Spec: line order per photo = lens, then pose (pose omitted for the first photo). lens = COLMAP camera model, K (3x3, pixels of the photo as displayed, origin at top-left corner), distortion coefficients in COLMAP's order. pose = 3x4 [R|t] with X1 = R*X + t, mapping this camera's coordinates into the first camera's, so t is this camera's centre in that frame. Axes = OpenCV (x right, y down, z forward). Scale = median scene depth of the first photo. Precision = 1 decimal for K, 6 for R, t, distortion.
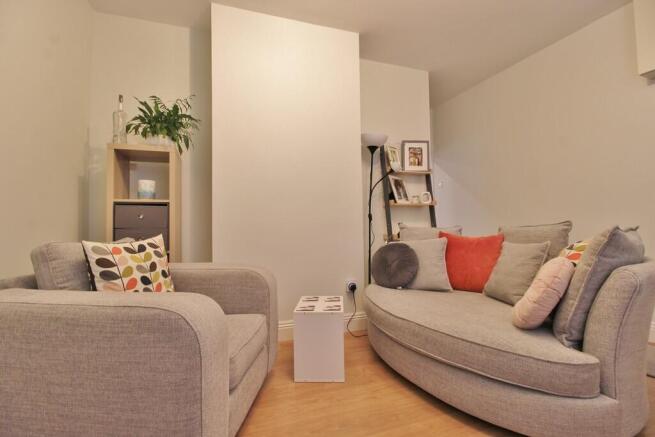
lens RADIAL K [[305.9, 0, 325.9], [0, 305.9, 217.9], [0, 0, 1]] dist [0.000436, -0.000399]
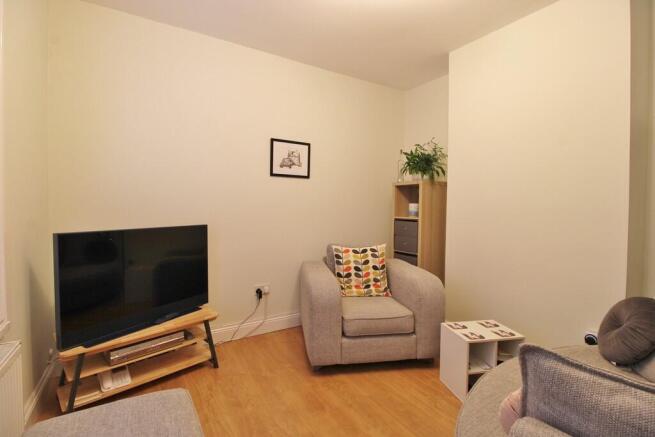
lens RADIAL K [[305.9, 0, 324.5], [0, 305.9, 219.0], [0, 0, 1]] dist [0.000436, -0.000399]
pose [[0.215088, 0.043390, -0.975630, 1.086463], [0.015810, 0.998727, 0.047903, -0.178520], [0.976467, -0.025728, 0.214128, 0.373671]]
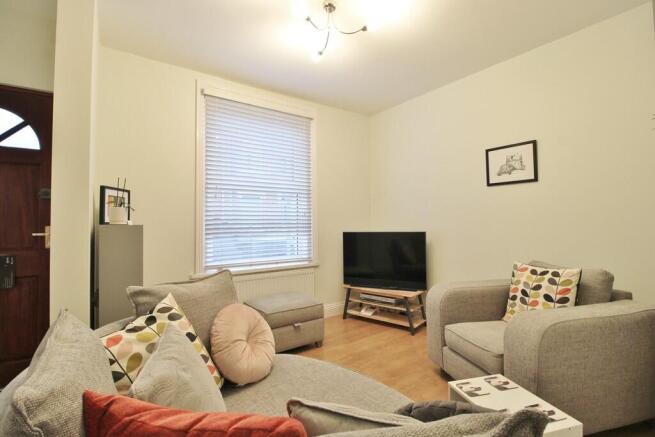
lens RADIAL K [[305.9, 0, 325.0], [0, 305.9, 218.4], [0, 0, 1]] dist [0.000436, -0.000399]
pose [[-0.960262, 0.008925, -0.278959, 0.677749], [0.020405, 0.999059, -0.038277, -0.106834], [0.278355, -0.042448, -0.959540, 1.979167]]
